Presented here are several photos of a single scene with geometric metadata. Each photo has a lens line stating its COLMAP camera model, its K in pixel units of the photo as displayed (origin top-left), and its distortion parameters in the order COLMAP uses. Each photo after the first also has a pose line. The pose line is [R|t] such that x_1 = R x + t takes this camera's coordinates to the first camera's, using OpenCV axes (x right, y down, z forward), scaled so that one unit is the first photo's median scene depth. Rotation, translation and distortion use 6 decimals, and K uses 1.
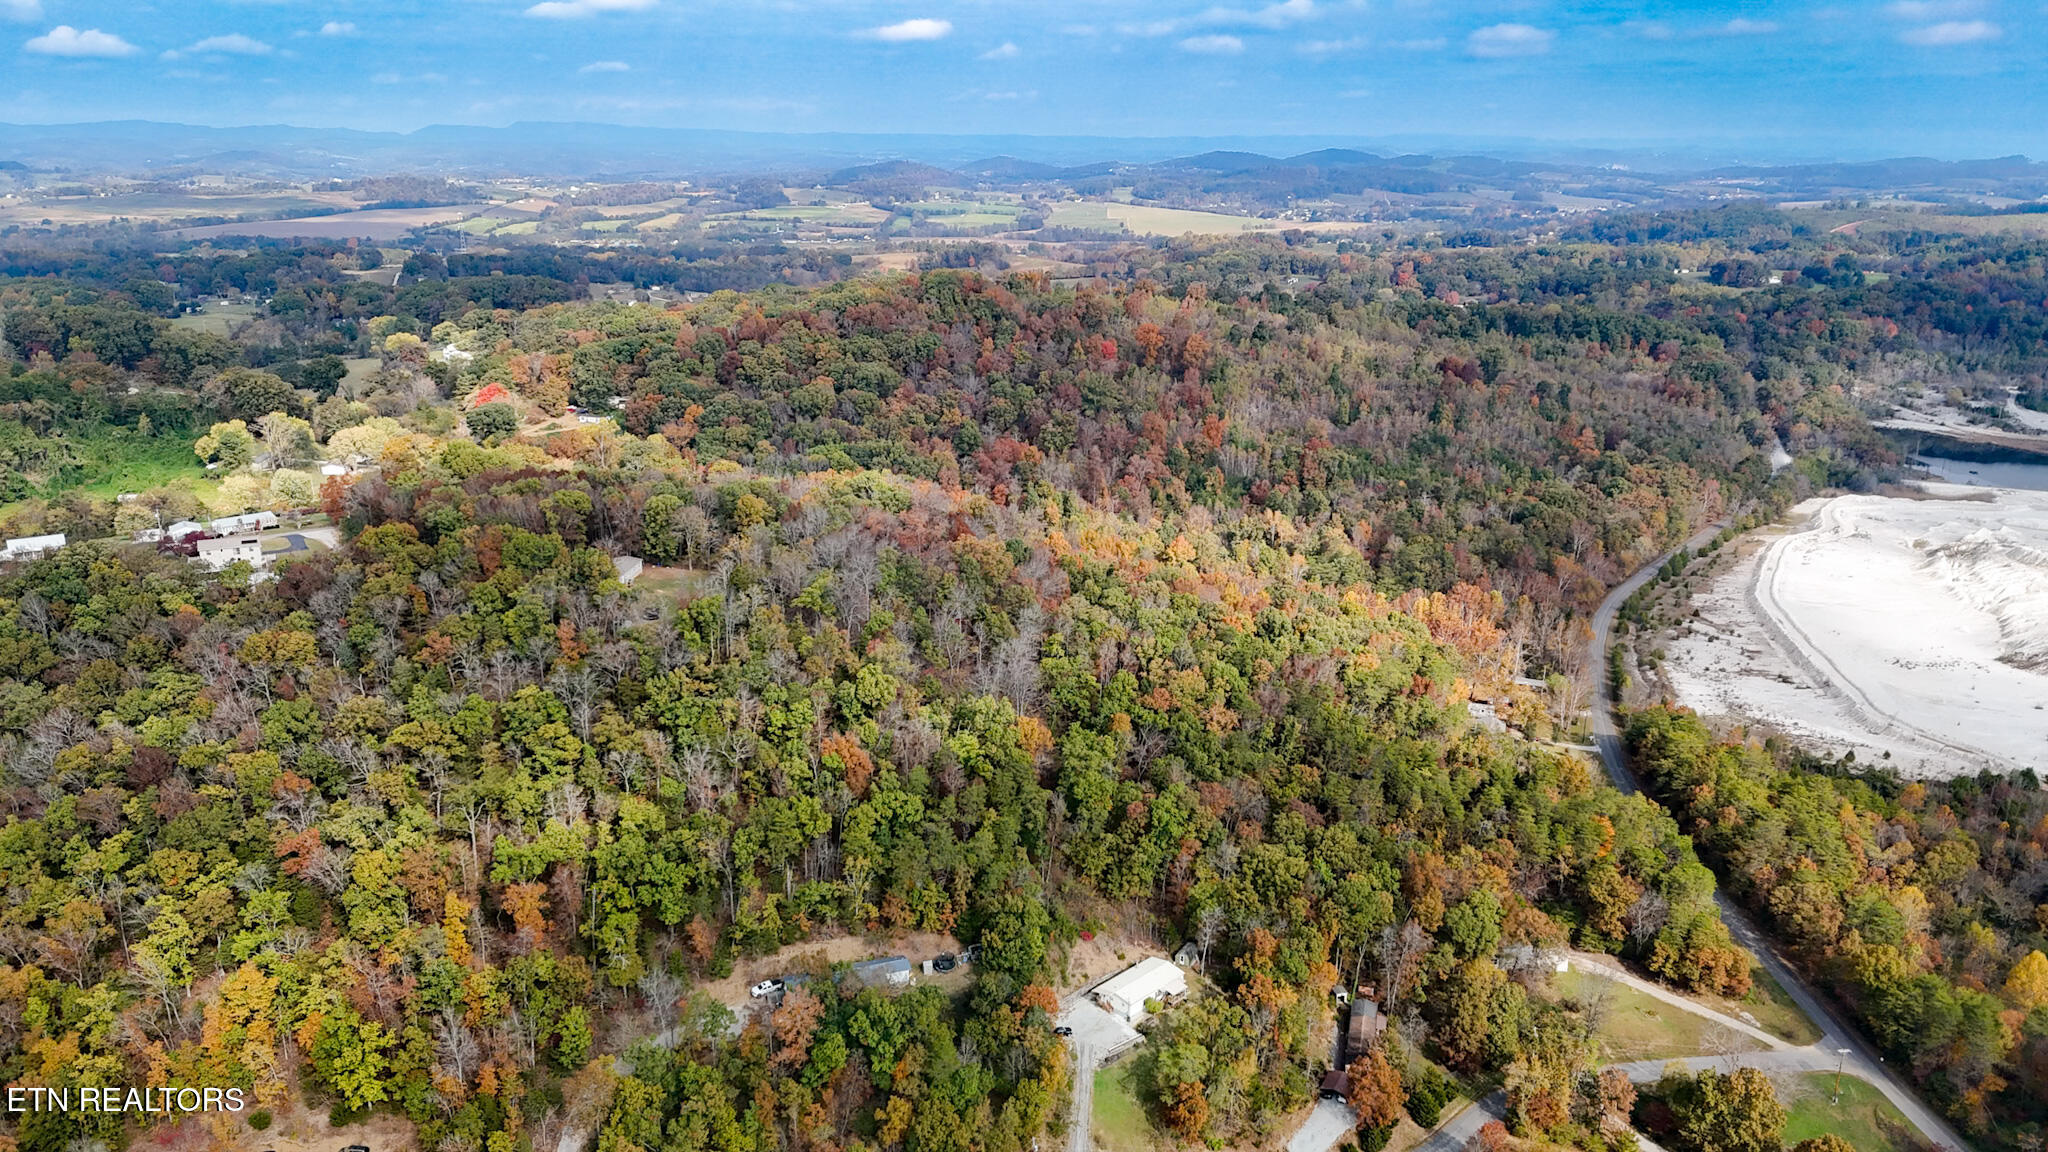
lens RADIAL K [[1501.0, 0, 1021.5], [0, 1501.0, 574.7], [0, 0, 1]] dist [0.088878, -0.089036]
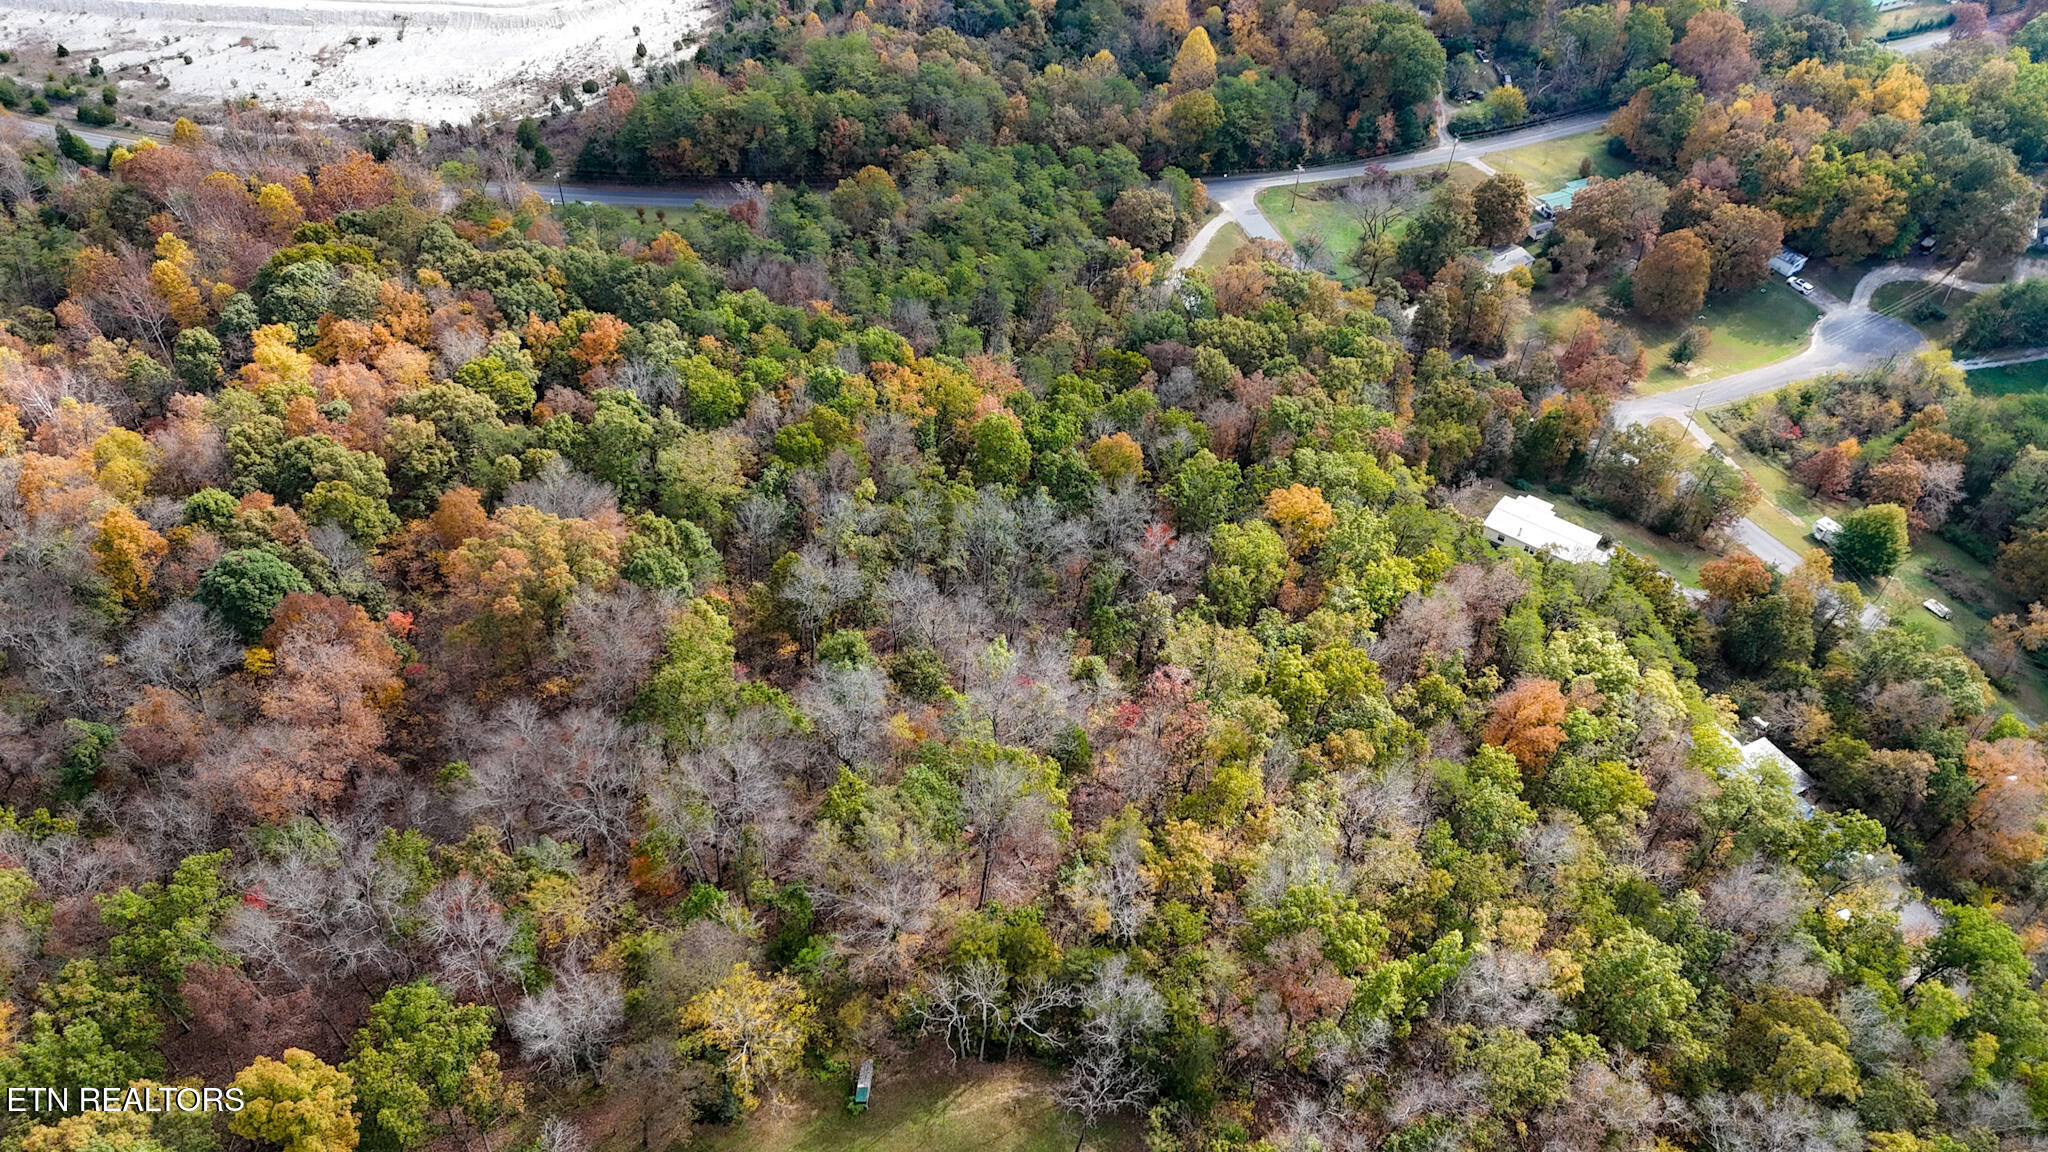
lens RADIAL K [[1501.0, 0, 1021.5], [0, 1501.0, 574.7], [0, 0, 1]] dist [0.088878, -0.089036]
pose [[-0.152538, -0.706480, 0.691100, -0.324829], [0.259936, 0.645983, 0.717732, -0.270277], [-0.953502, 0.289123, 0.085103, 0.843723]]
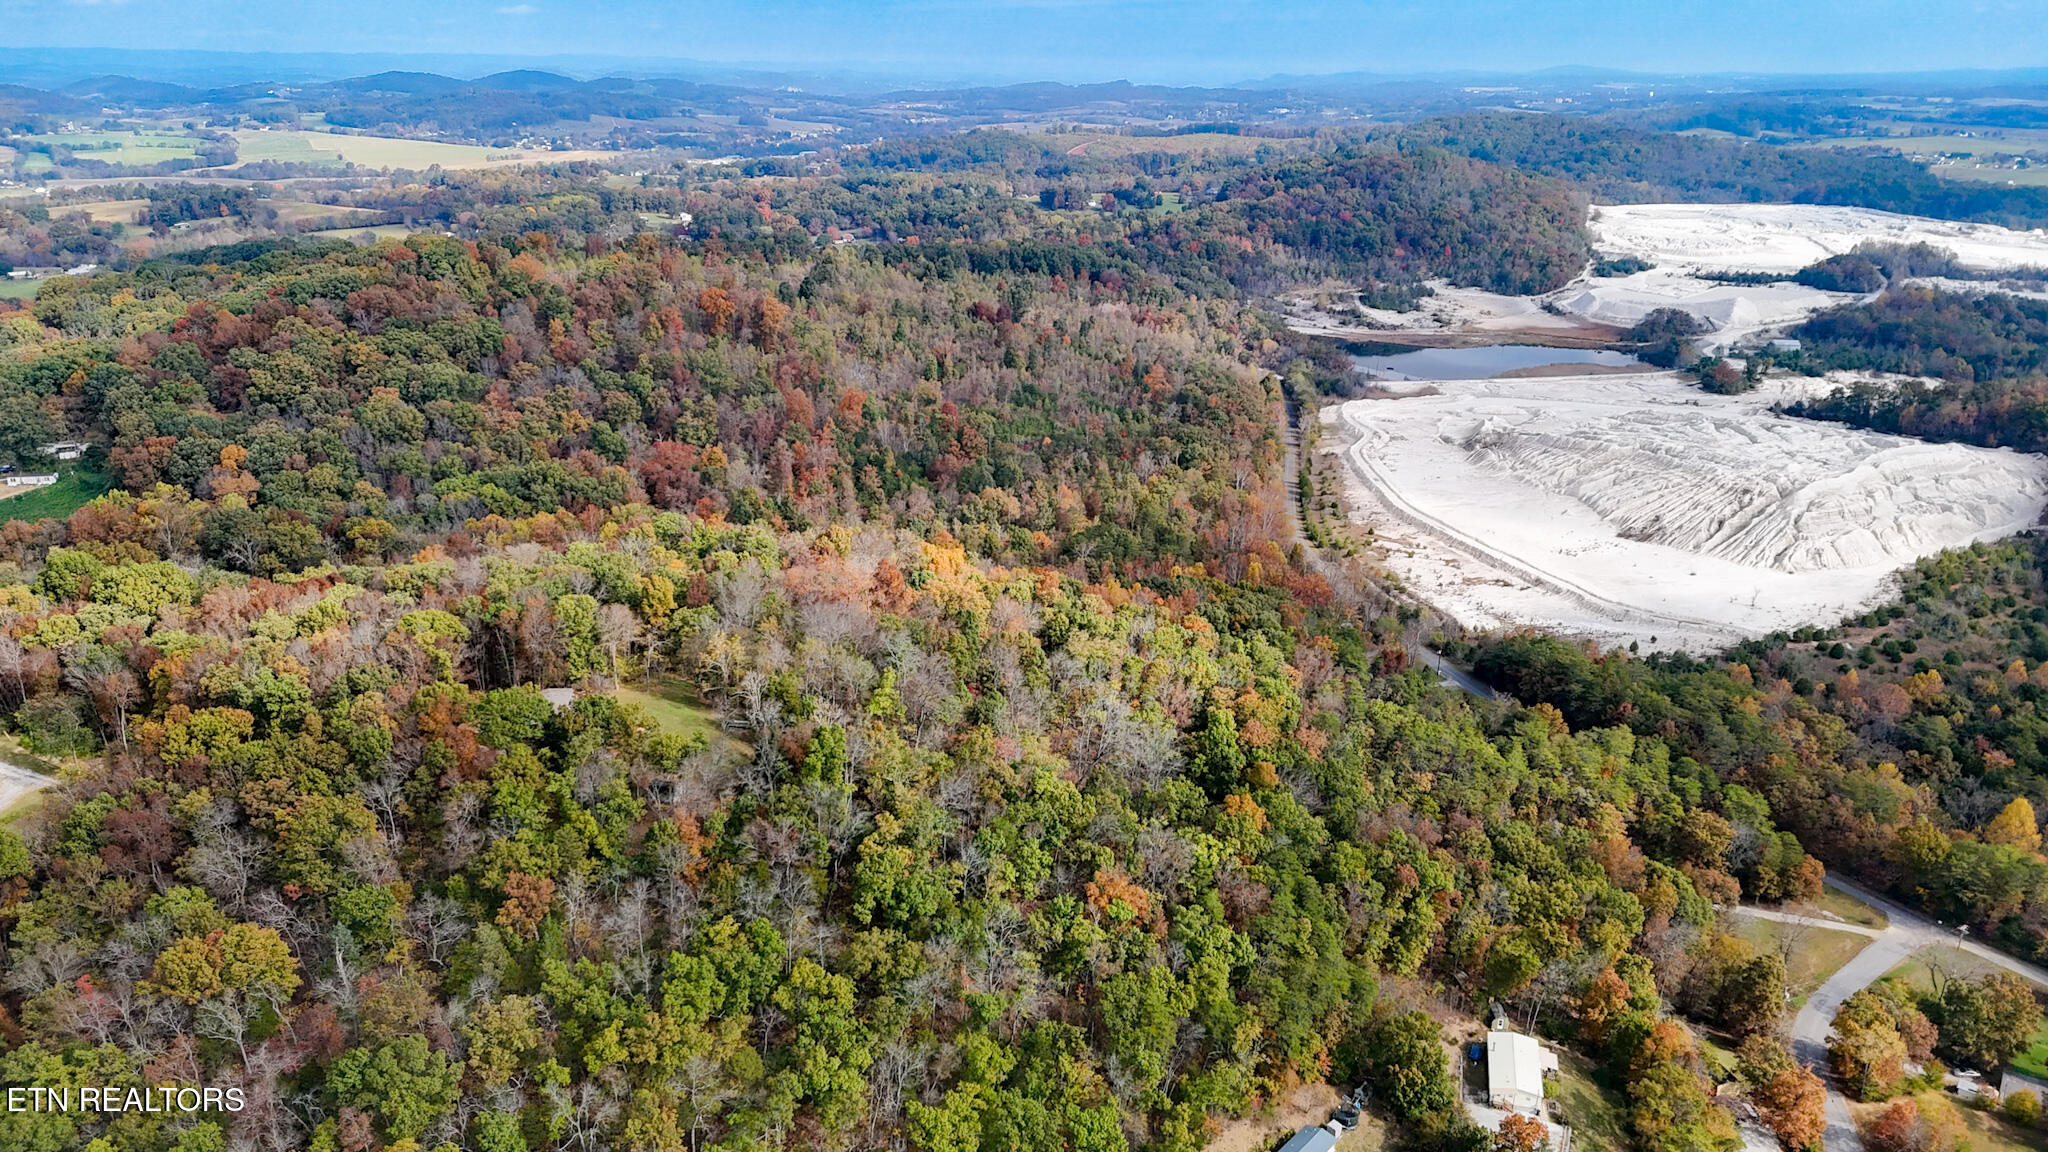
lens RADIAL K [[1501.0, 0, 1021.5], [0, 1501.0, 574.7], [0, 0, 1]] dist [0.088878, -0.089036]
pose [[0.868591, -0.160110, 0.468950, -0.383299], [0.137606, 0.987076, 0.082135, -0.091459], [-0.476039, -0.006812, 0.879398, 0.243165]]
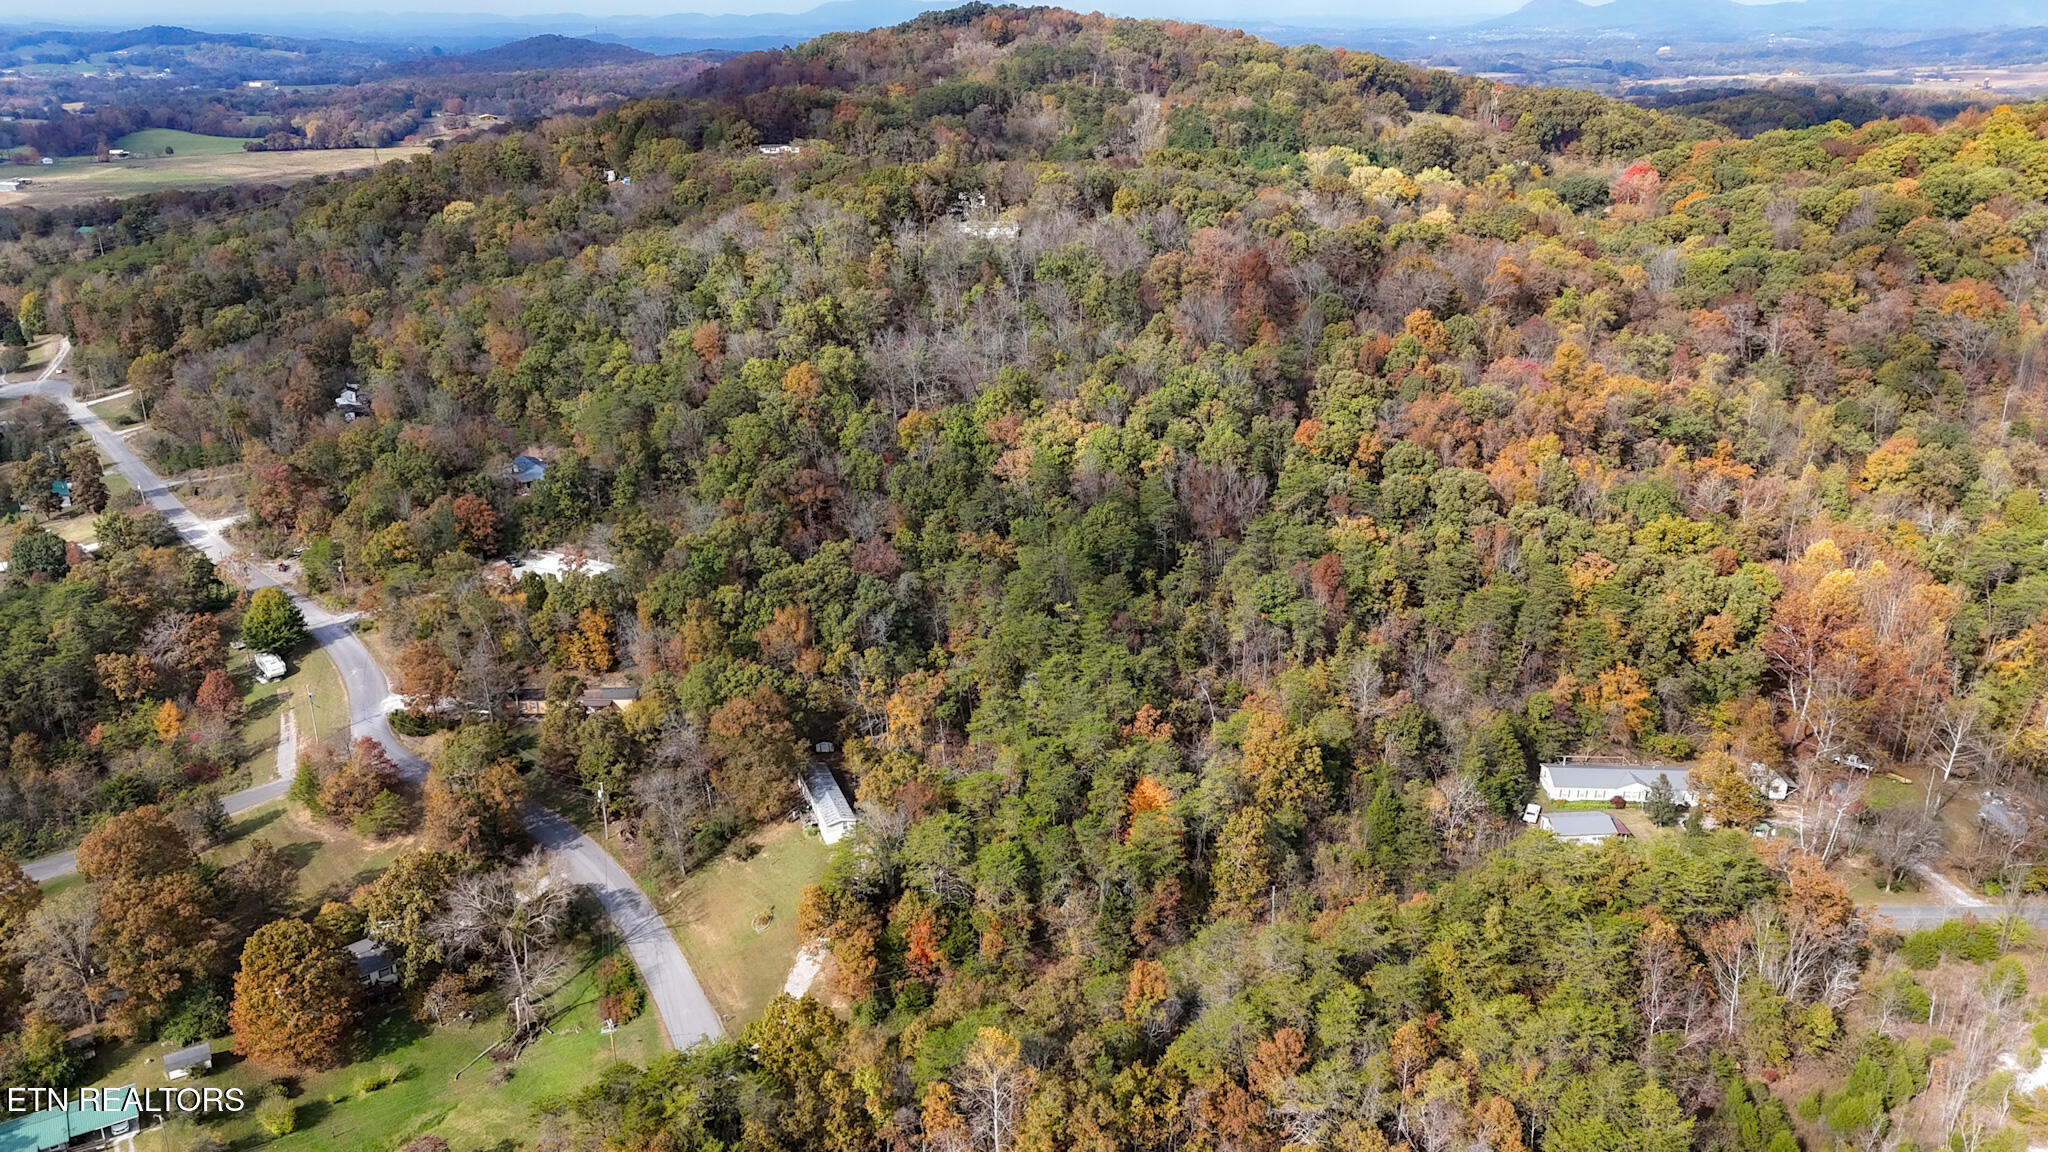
lens RADIAL K [[1539.2, 0, 1026.1], [0, 1539.2, 509.3], [0, 0, 1]] dist [0.062789, -0.000602]
pose [[0.296731, 0.288738, -0.910264, 0.785300], [-0.263812, 0.940886, 0.212453, -0.053226], [0.917798, 0.177097, 0.355363, 0.626250]]
